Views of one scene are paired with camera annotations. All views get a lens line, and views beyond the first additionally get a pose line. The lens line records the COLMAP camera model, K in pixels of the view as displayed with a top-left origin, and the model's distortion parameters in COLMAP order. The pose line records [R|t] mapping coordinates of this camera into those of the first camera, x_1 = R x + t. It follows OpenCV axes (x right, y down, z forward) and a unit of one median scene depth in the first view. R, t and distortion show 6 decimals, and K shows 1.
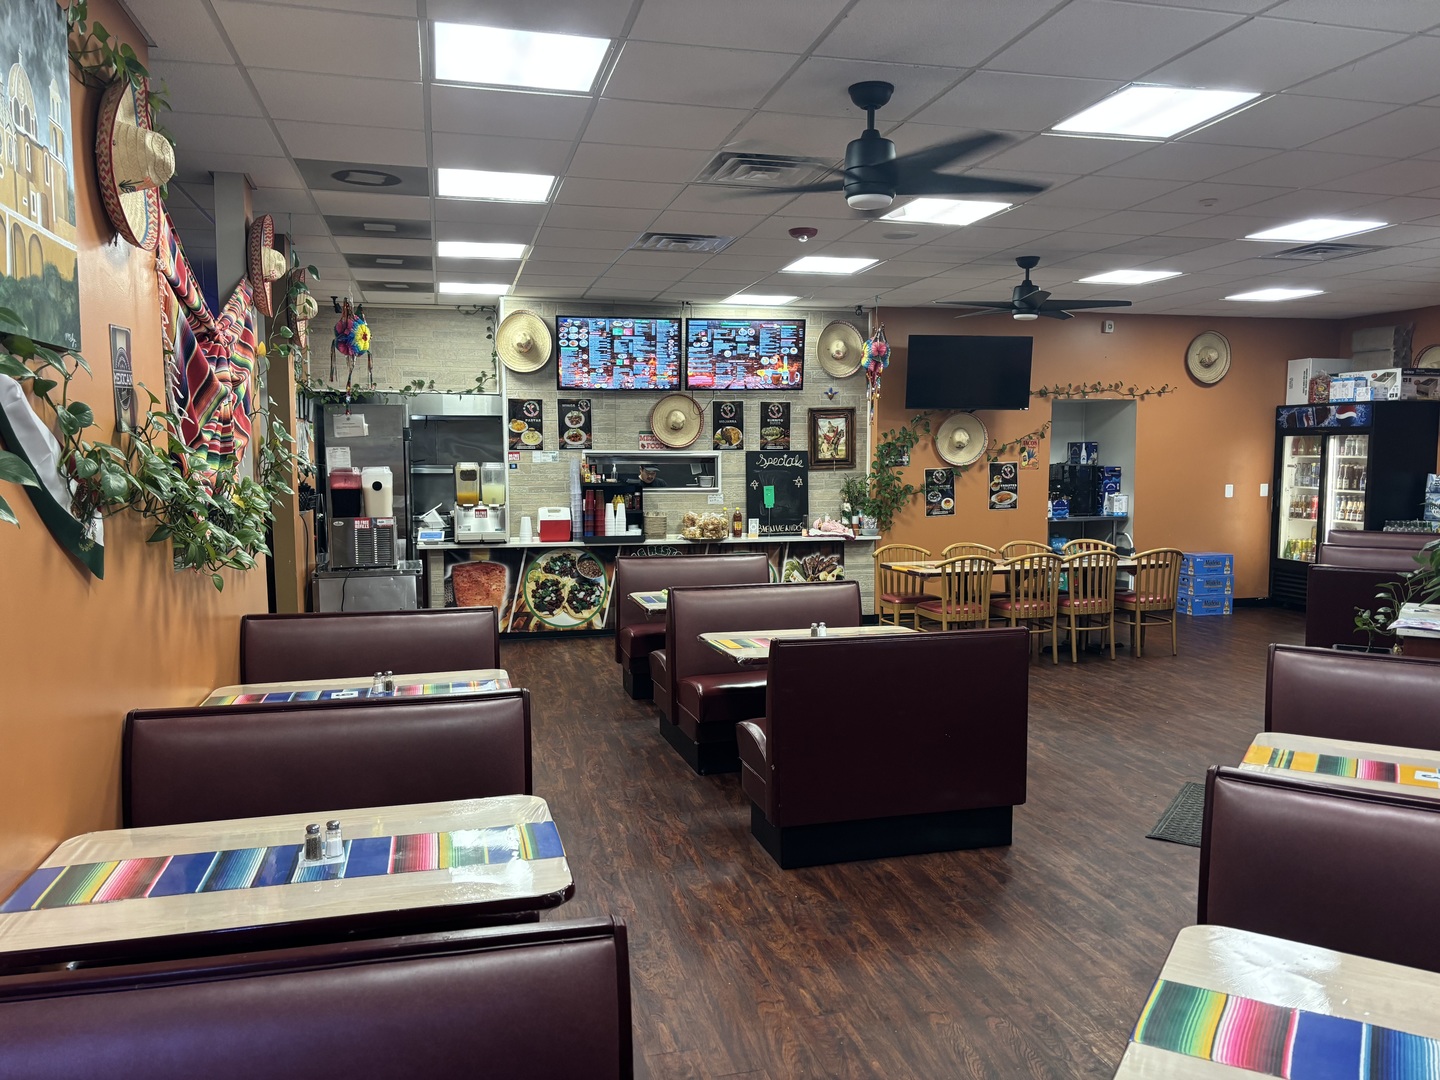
lens RADIAL K [[1076.2, 0, 719.0], [0, 1076.2, 542.4], [0, 0, 1]] dist [-0.001758, -0.003216]
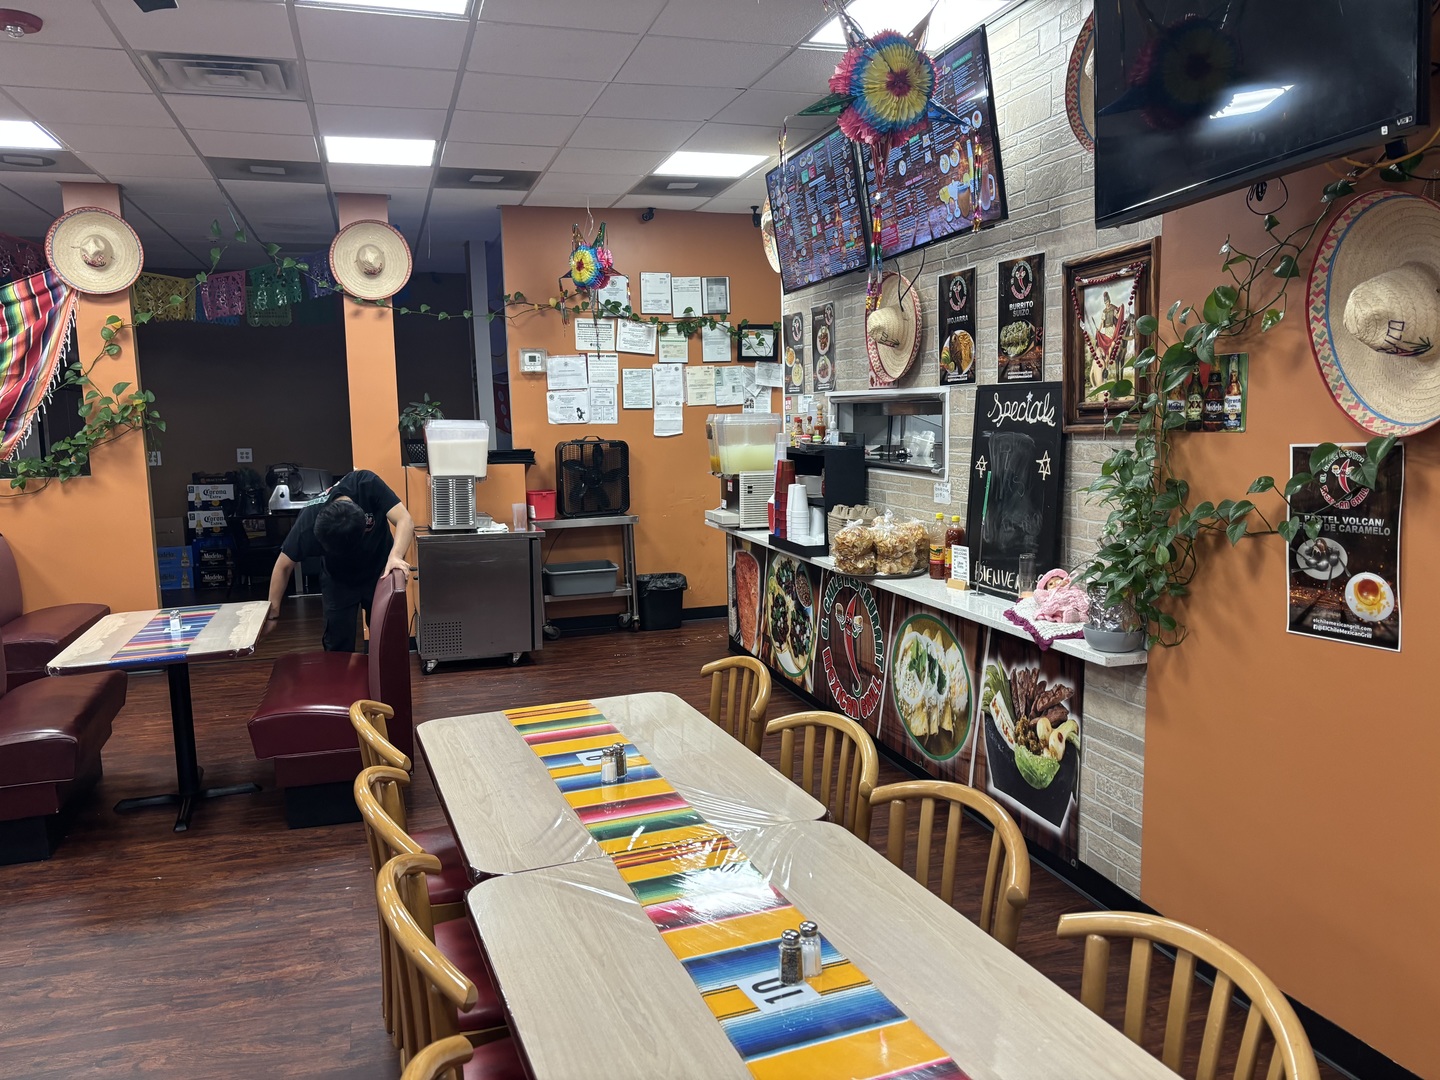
lens RADIAL K [[1076.2, 0, 721.3], [0, 1076.2, 529.9], [0, 0, 1]] dist [-0.001758, -0.003216]
pose [[0.058100, 0.116907, -0.991442, 0.444314], [-0.059939, 0.991736, 0.113429, -0.070157], [0.996510, 0.052836, 0.064627, 0.870030]]
